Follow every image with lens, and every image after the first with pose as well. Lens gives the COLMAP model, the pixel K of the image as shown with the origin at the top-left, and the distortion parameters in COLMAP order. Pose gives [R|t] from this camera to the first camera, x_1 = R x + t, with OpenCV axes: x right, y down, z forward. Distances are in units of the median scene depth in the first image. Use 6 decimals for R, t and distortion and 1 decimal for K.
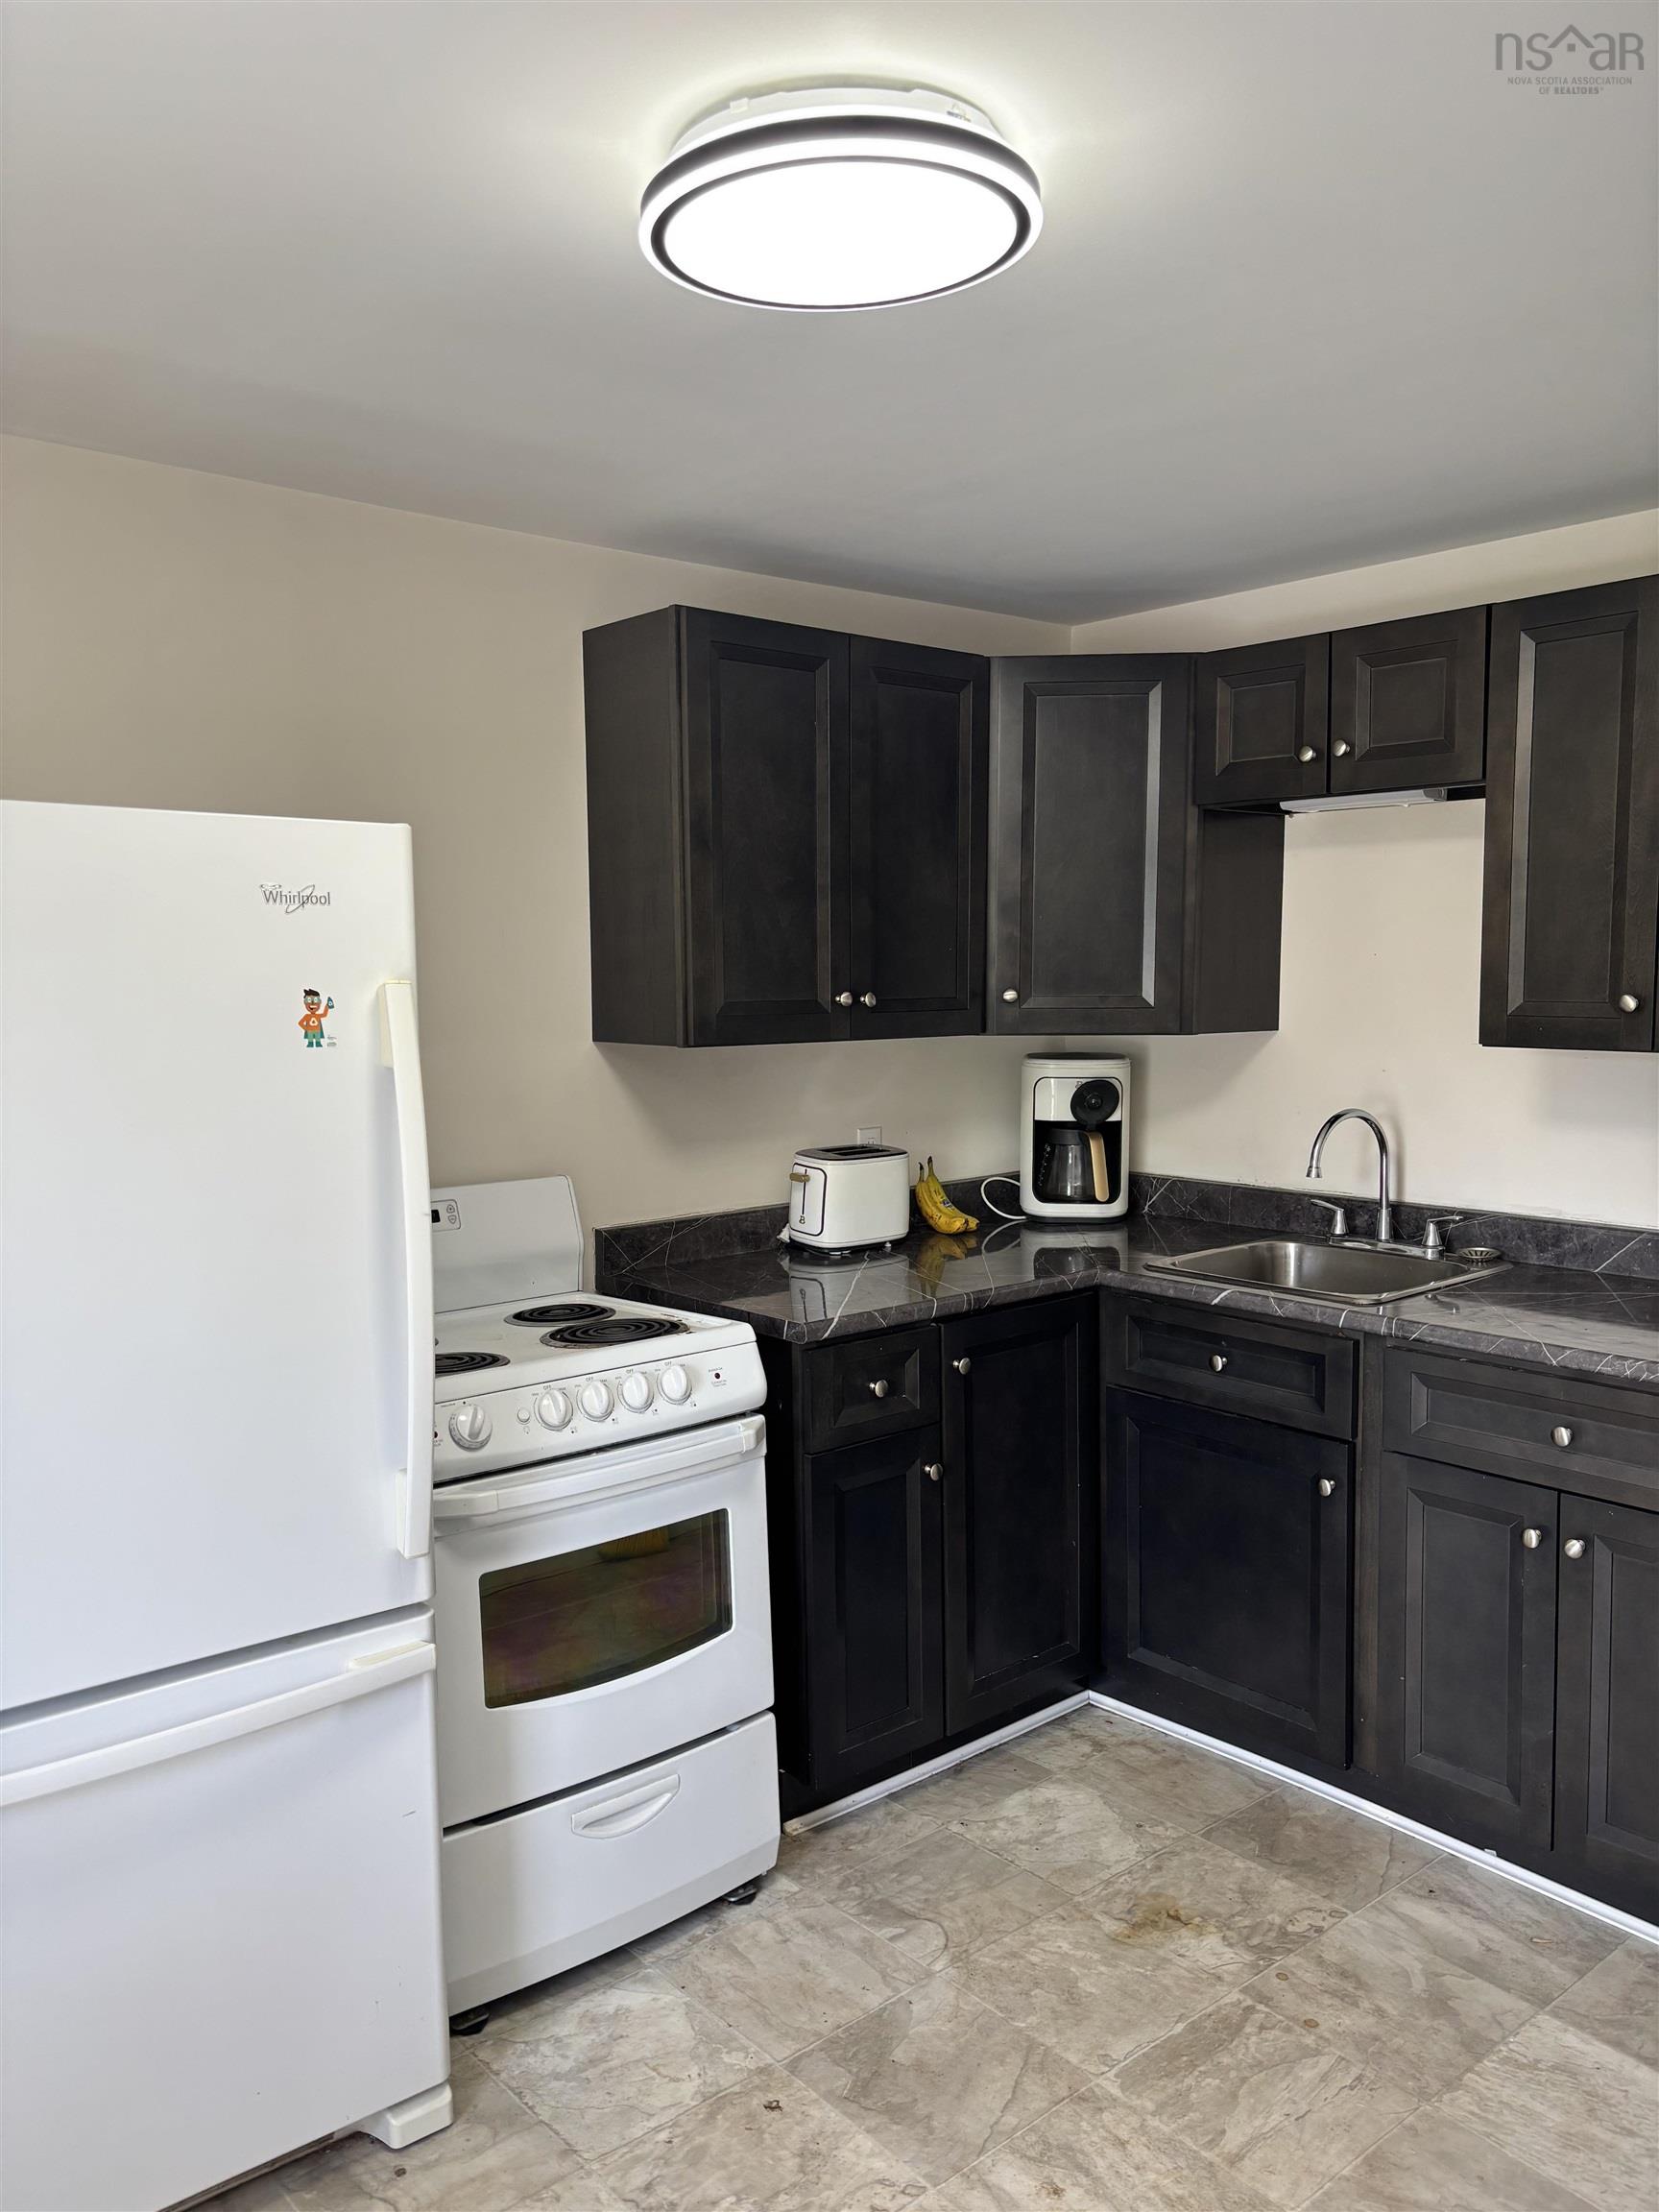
lens RADIAL K [[1664.7, 0, 831.9], [0, 1664.7, 1103.9], [0, 0, 1]] dist [-0.001786, -0.007120]
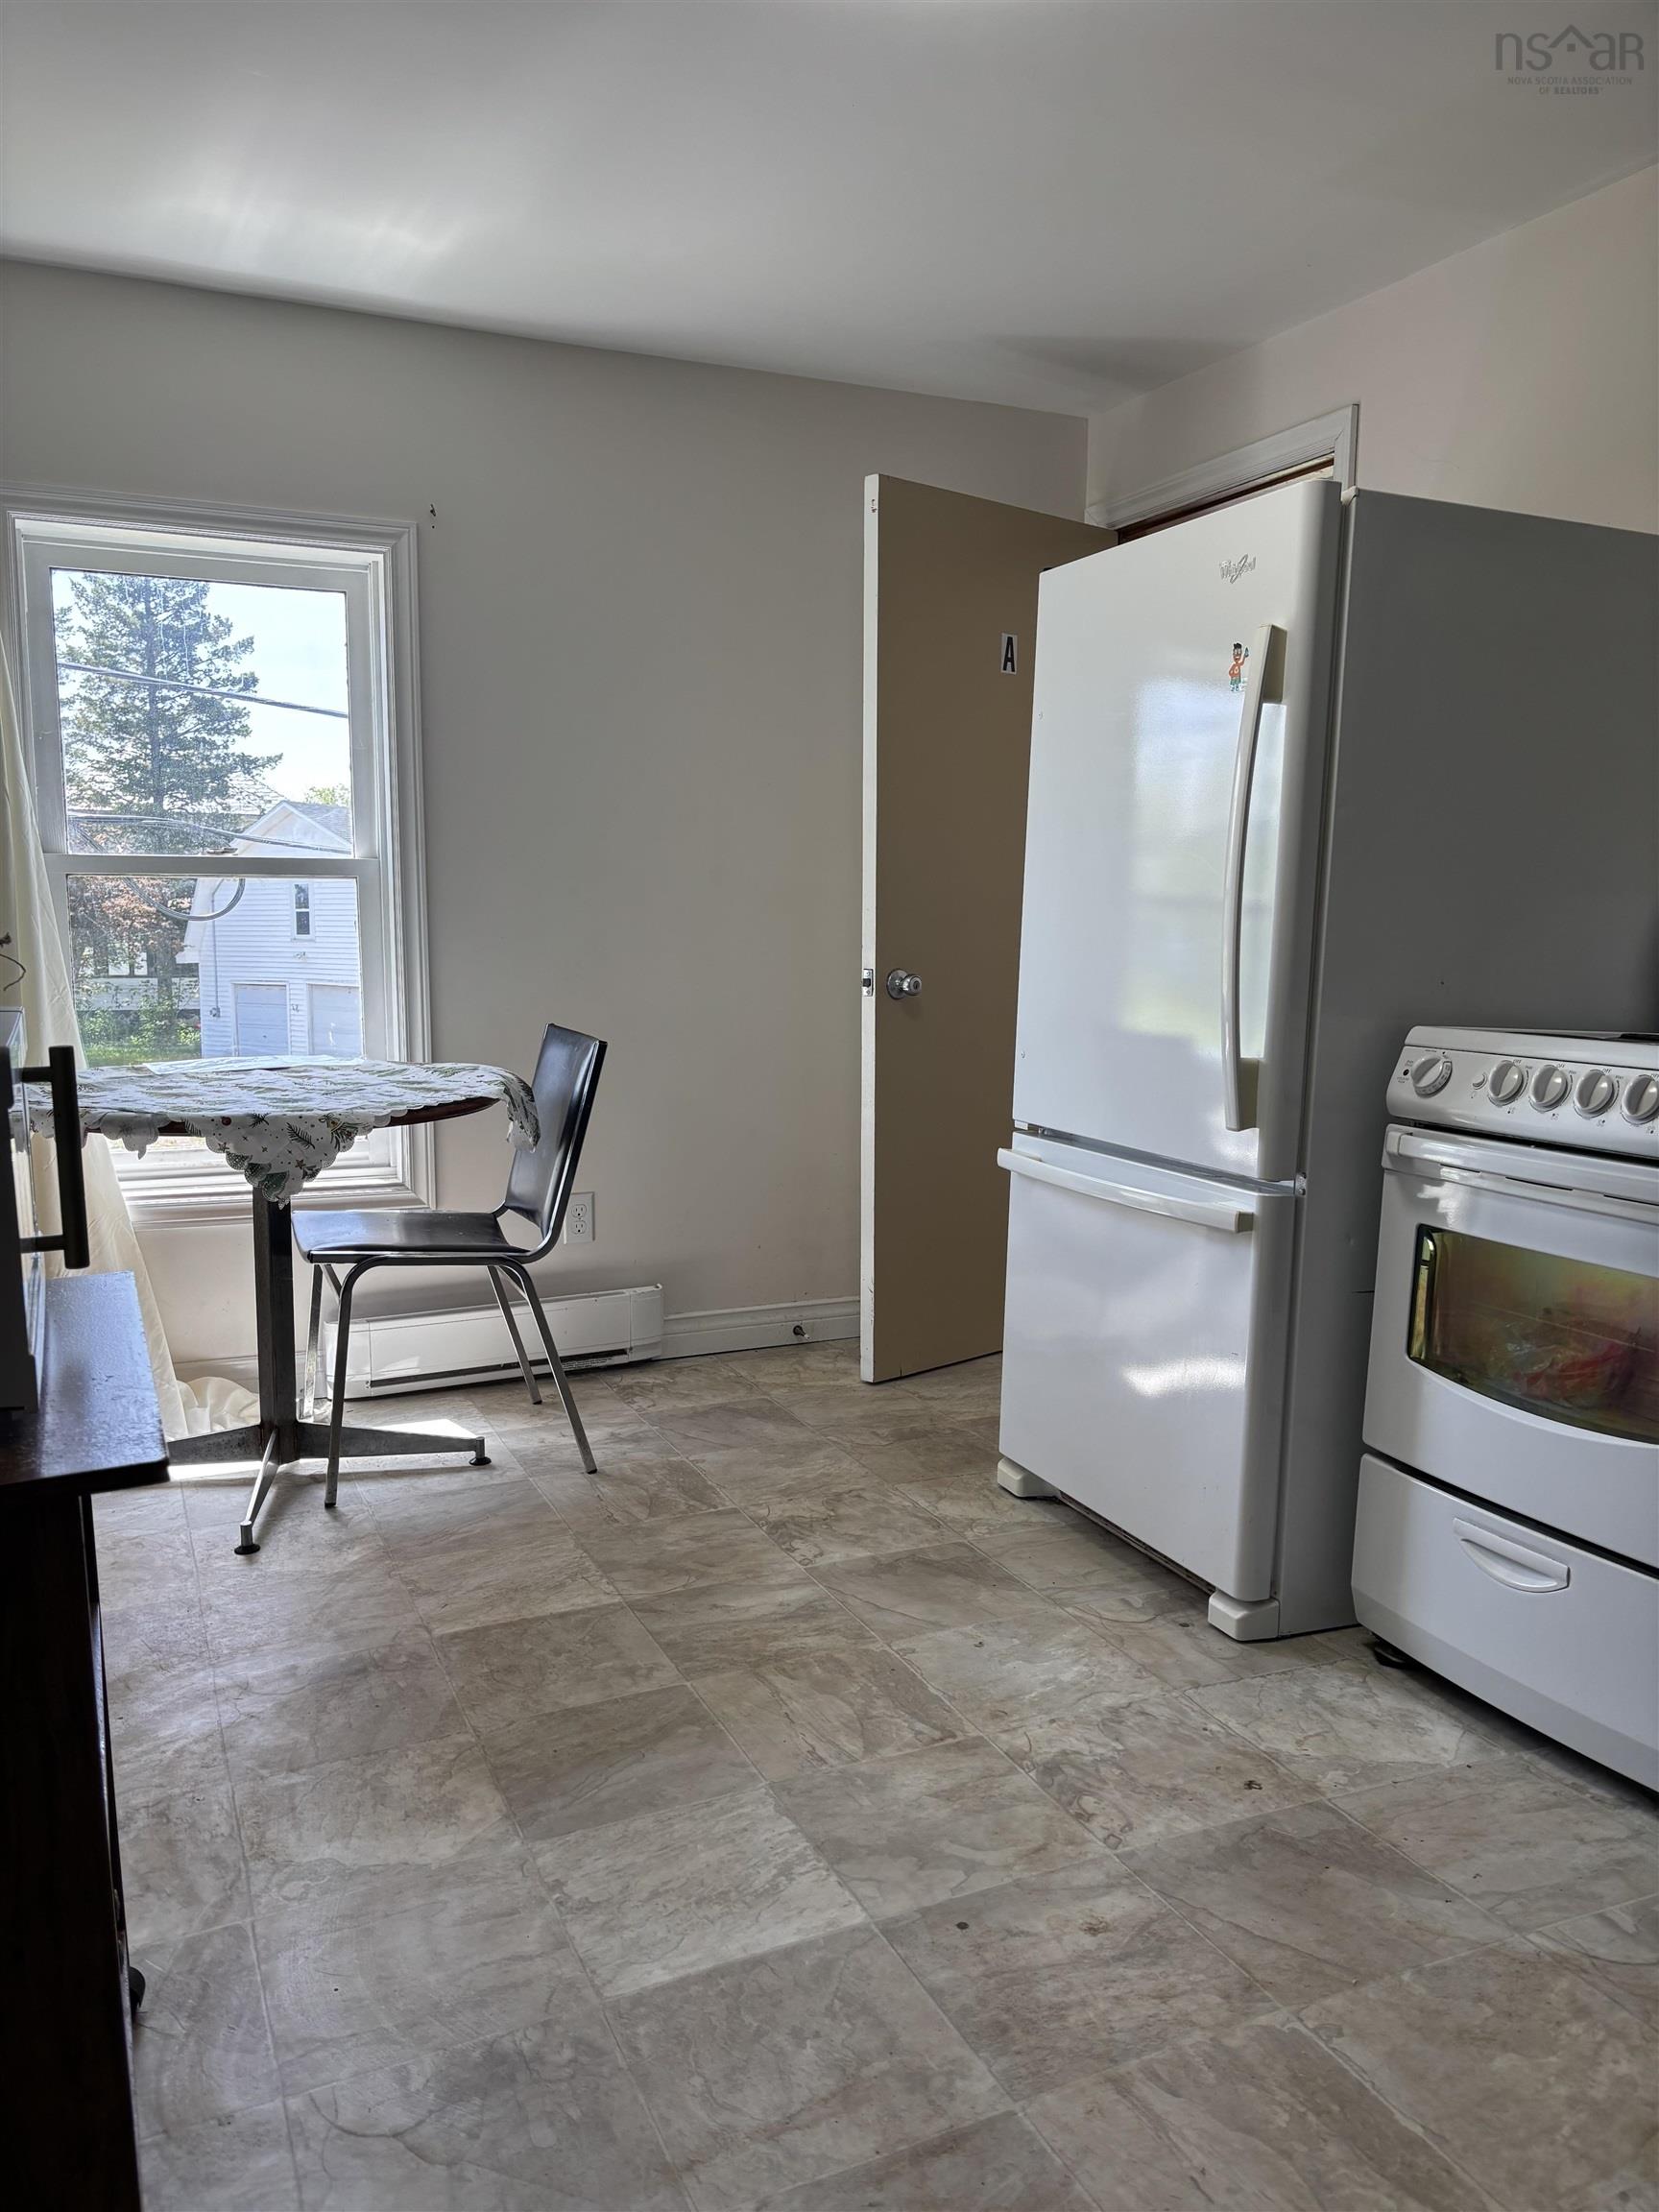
lens RADIAL K [[1664.7, 0, 832.3], [0, 1664.7, 1106.5], [0, 0, 1]] dist [-0.001786, -0.007120]
pose [[-0.270047, 0.121262, -0.955181, 0.885445], [-0.088138, 0.984759, 0.149935, 0.099370], [0.958805, 0.124677, -0.255244, 0.959595]]
